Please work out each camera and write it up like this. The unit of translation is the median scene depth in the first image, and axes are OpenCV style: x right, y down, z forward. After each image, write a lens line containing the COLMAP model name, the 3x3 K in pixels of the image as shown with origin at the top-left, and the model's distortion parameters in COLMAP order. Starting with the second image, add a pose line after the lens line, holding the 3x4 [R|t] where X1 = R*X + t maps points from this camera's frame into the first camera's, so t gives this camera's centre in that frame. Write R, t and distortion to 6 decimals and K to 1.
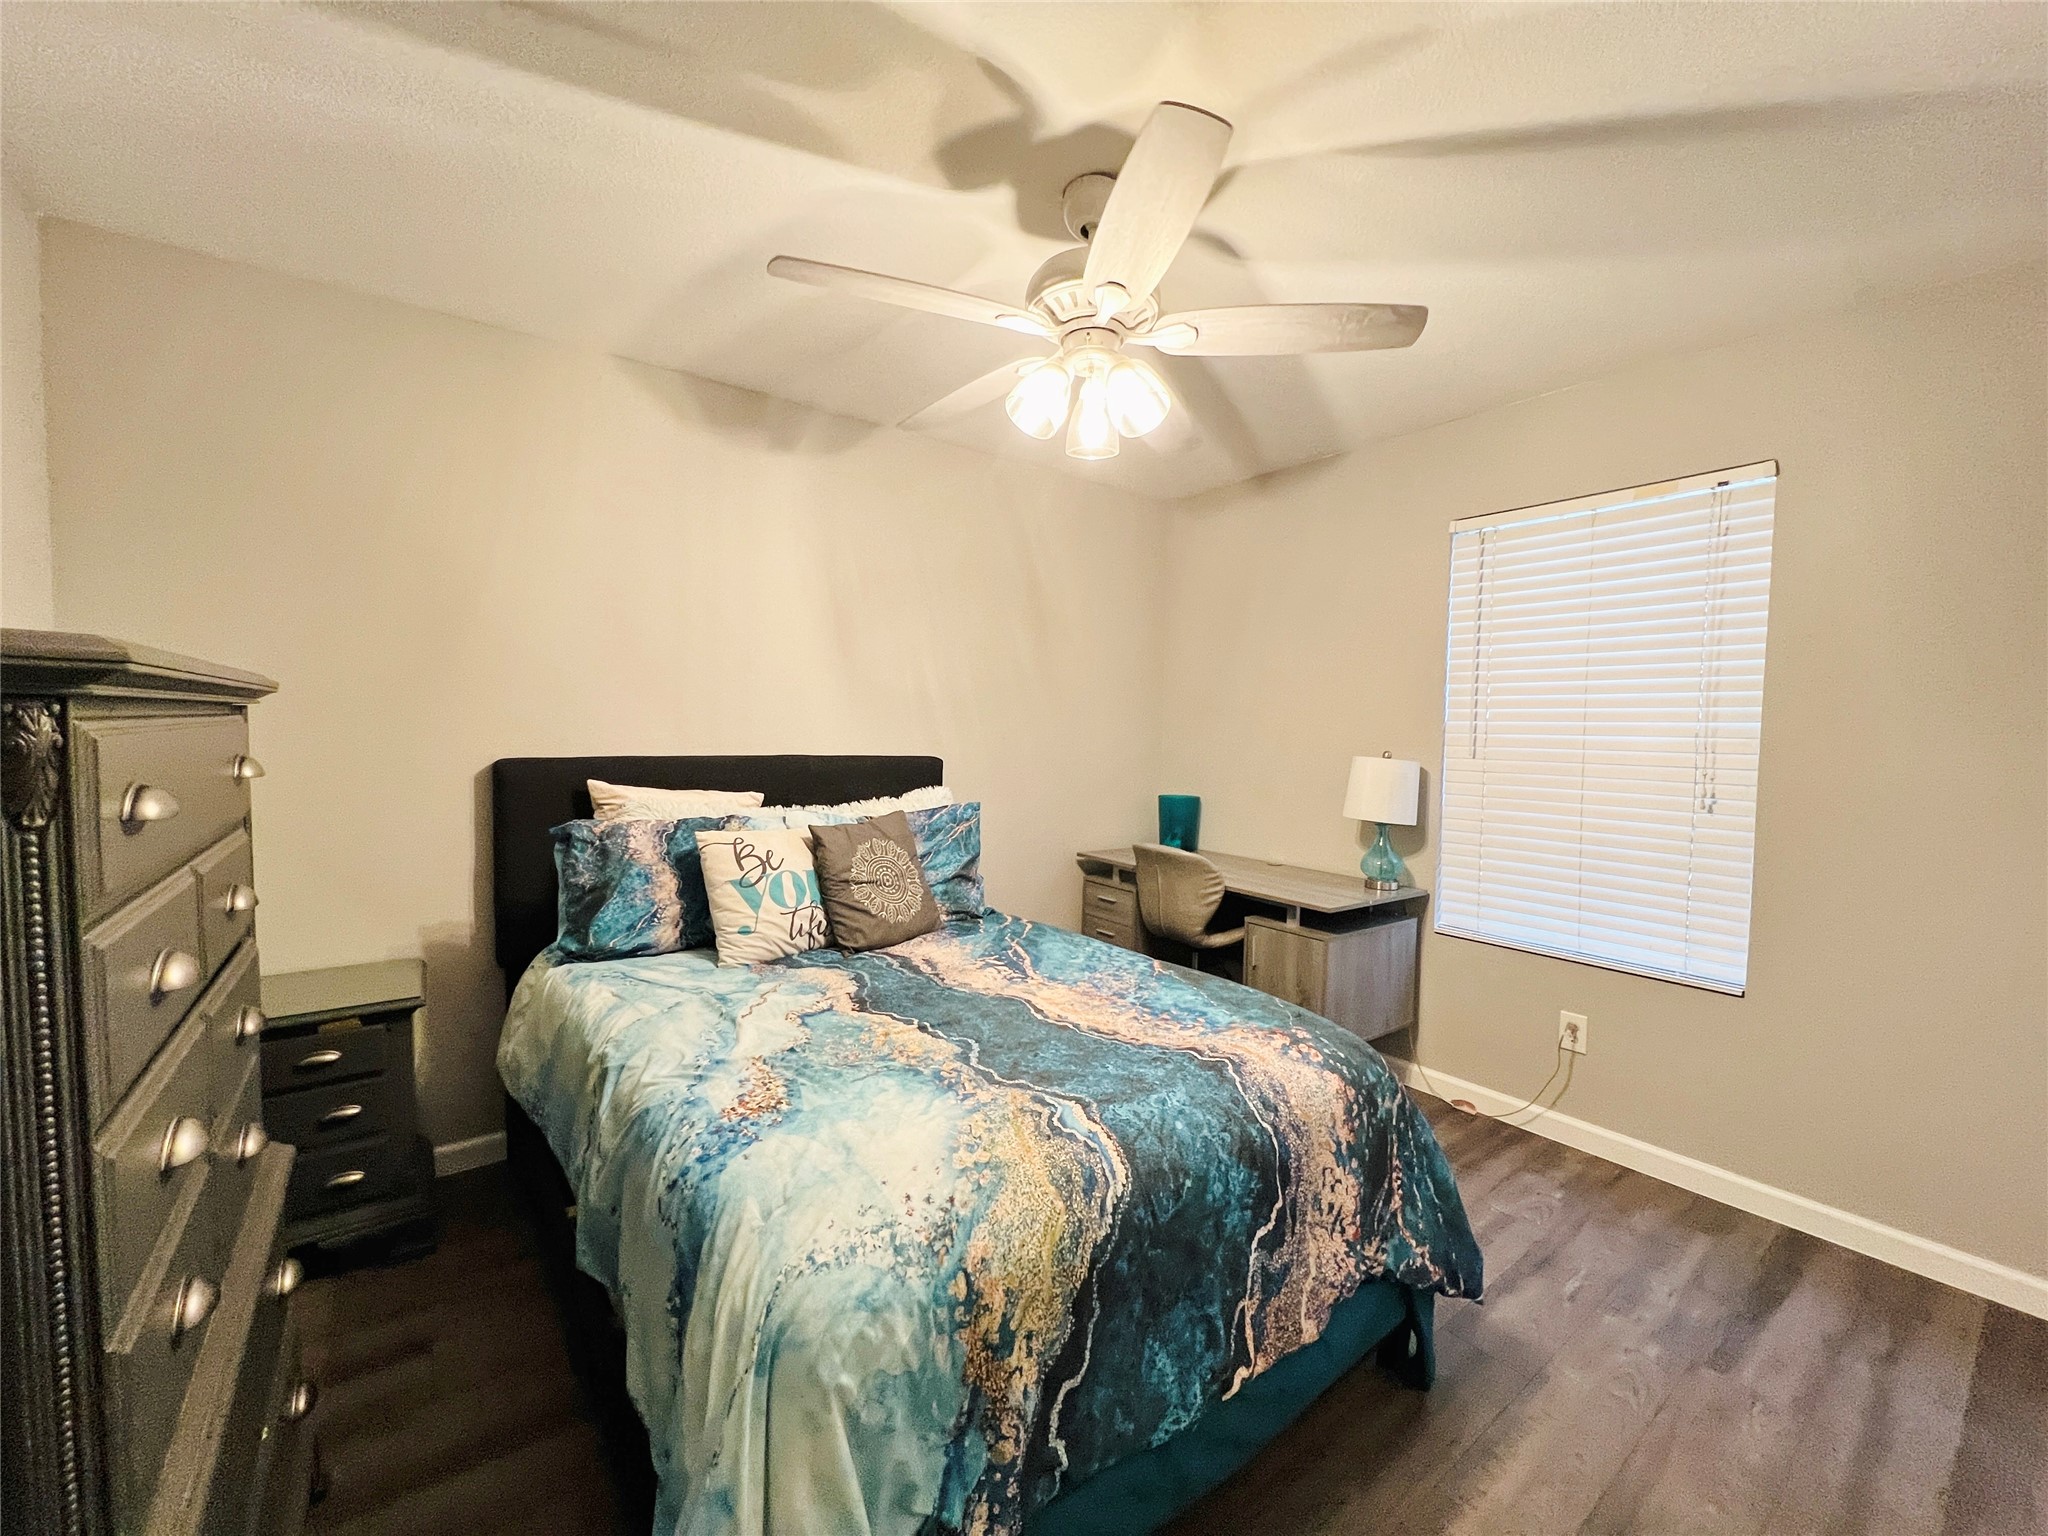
lens RADIAL K [[822.4, 0, 1025.3], [0, 822.4, 768.4], [0, 0, 1]] dist [-0.003223, 0.001313]
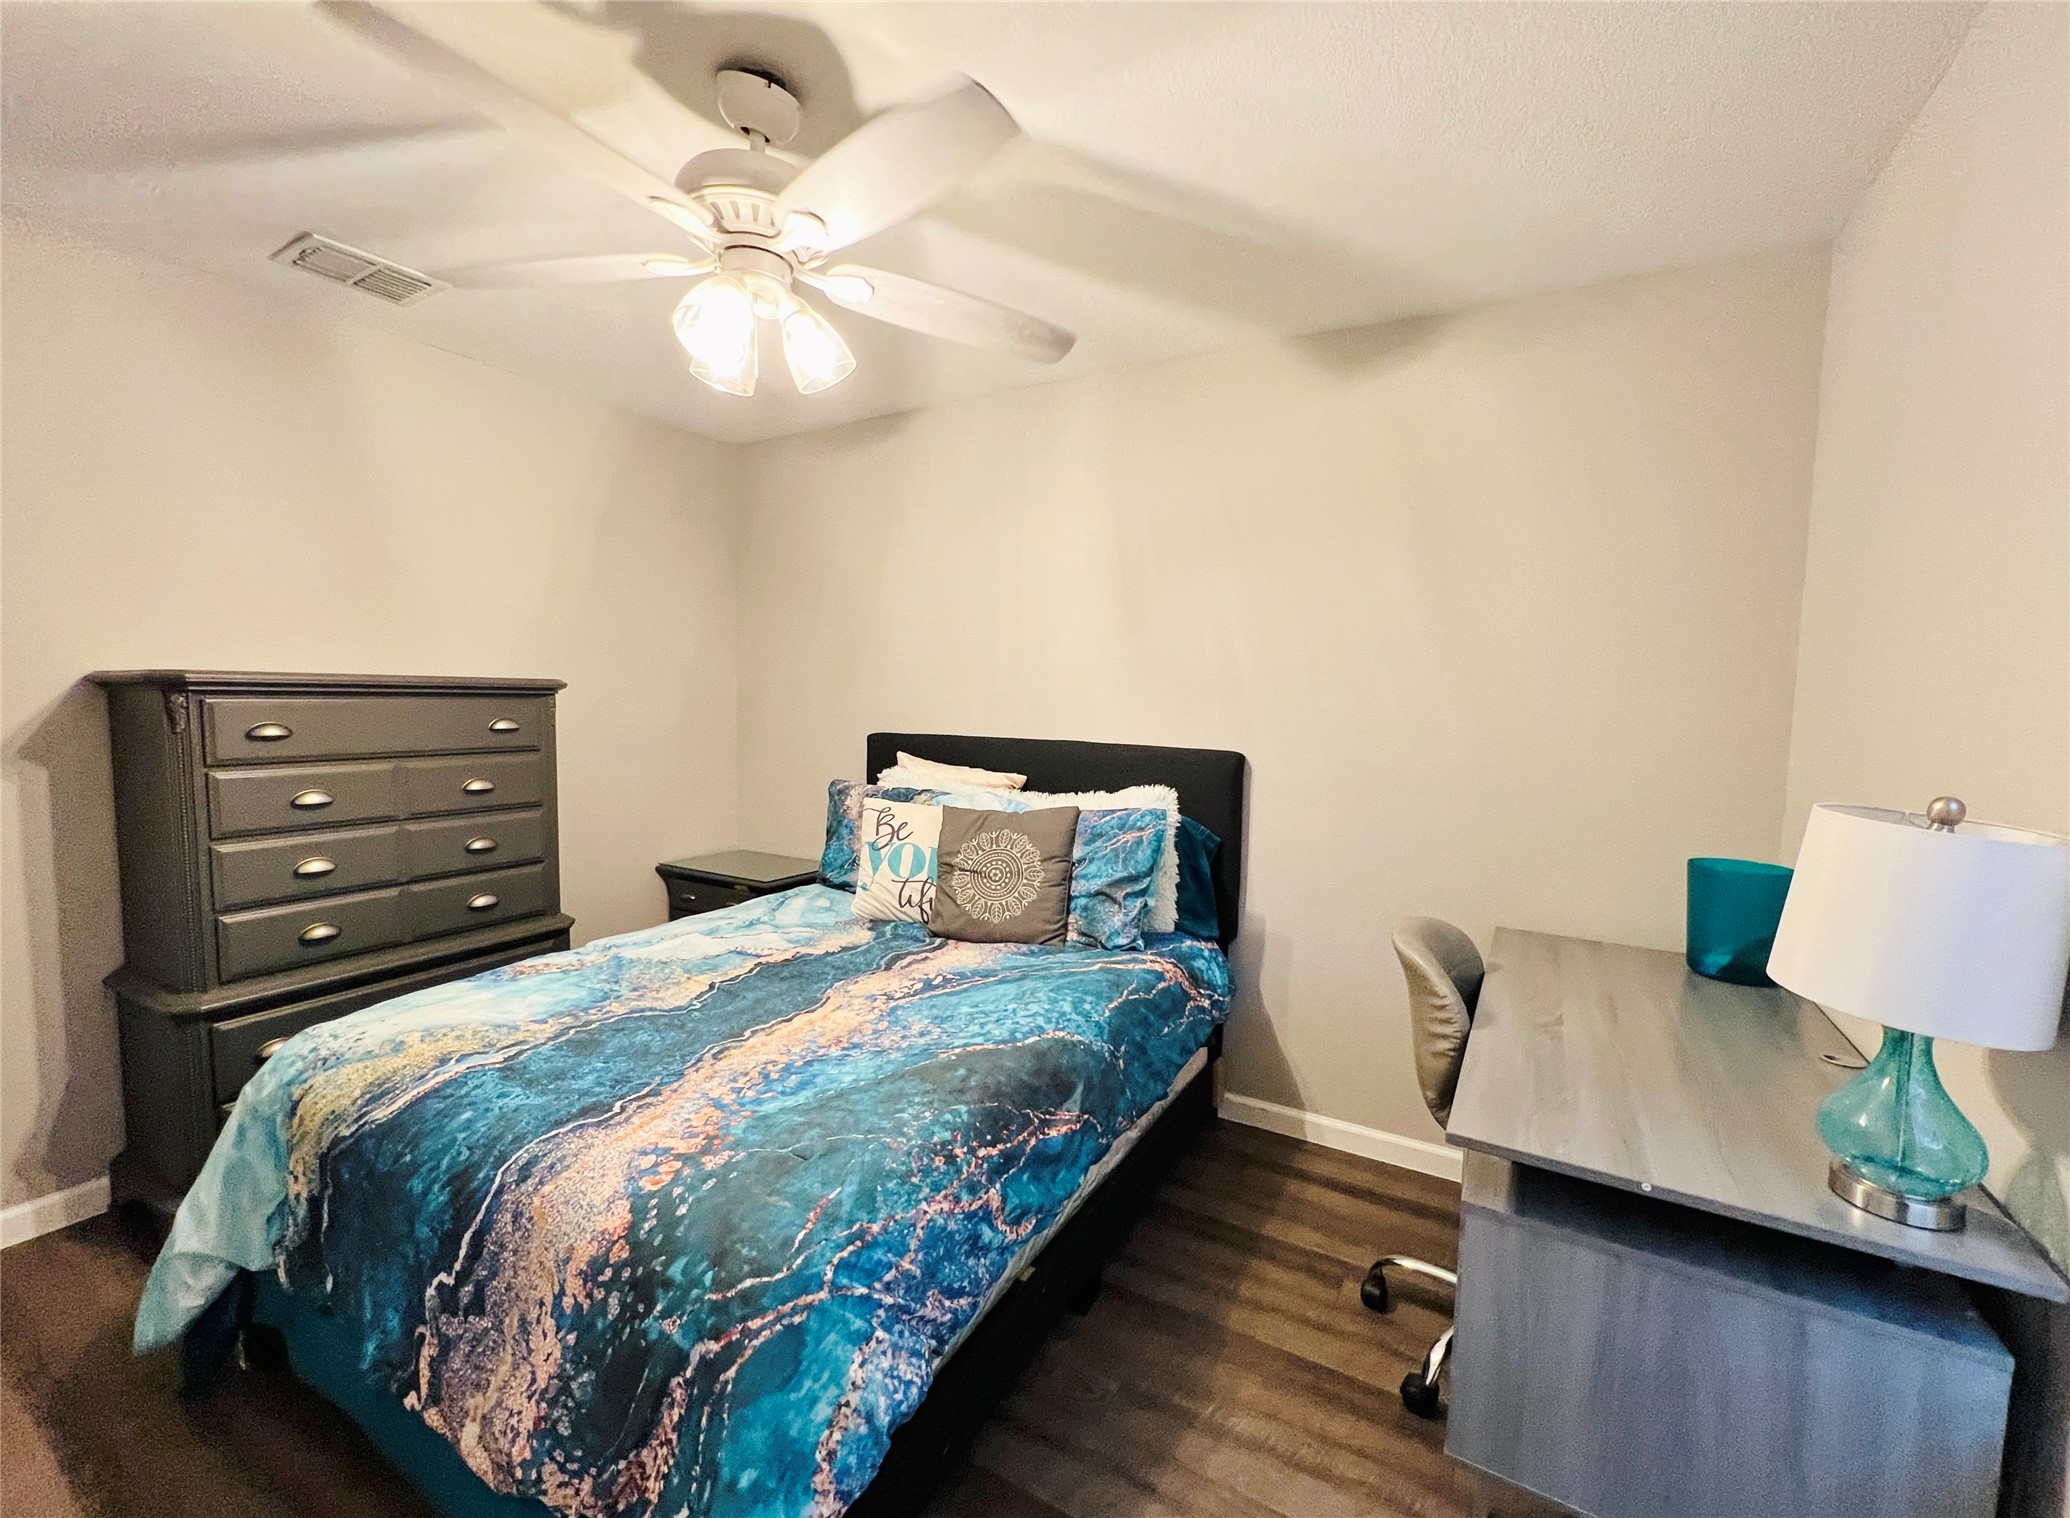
lens RADIAL K [[852.9, 0, 1037.6], [0, 852.9, 762.0], [0, 0, 1]] dist [0.003239, 0.000715]
pose [[0.389586, 0.058777, -0.919113, 0.918180], [-0.058646, 0.997519, 0.038933, -0.040796], [0.919121, 0.038735, 0.392066, 0.820978]]
